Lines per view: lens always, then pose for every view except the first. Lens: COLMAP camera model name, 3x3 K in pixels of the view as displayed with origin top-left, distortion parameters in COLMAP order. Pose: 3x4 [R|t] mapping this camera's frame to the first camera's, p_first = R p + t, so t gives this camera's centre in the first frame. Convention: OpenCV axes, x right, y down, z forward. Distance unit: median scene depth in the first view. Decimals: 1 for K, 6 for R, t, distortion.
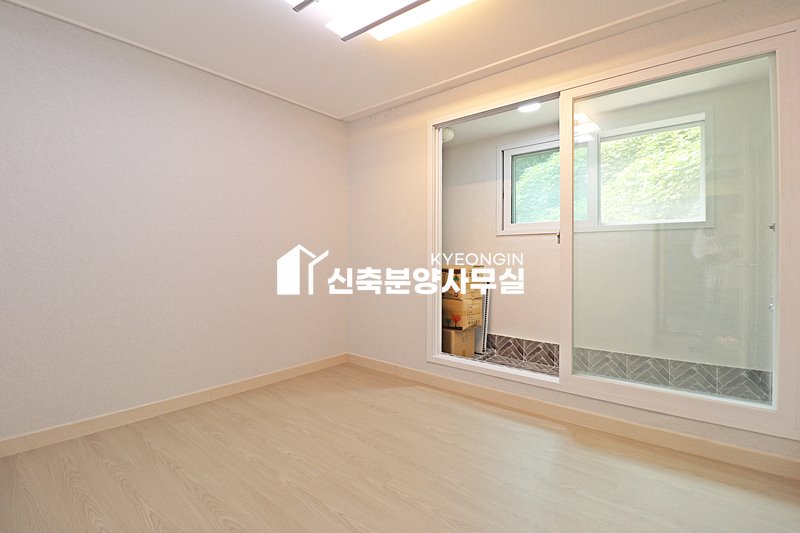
lens RADIAL K [[366.2, 0, 396.0], [0, 366.2, 259.8], [0, 0, 1]] dist [-0.023618, -0.000207]
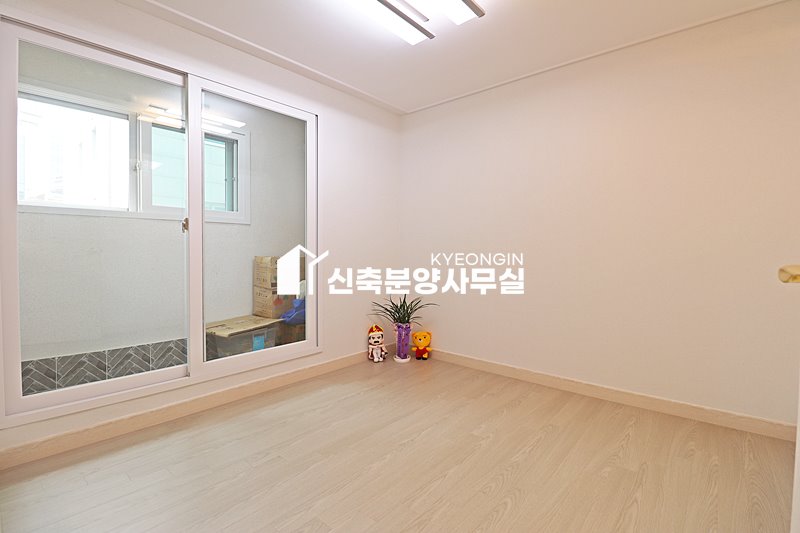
lens RADIAL K [[367.8, 0, 402.2], [0, 367.8, 258.2], [0, 0, 1]] dist [-0.003728, -0.014355]
pose [[0.012385, -0.025740, 0.999592, -0.492885], [-0.001784, 0.999666, 0.025764, -0.001757], [-0.999922, -0.002103, 0.012335, 0.418924]]
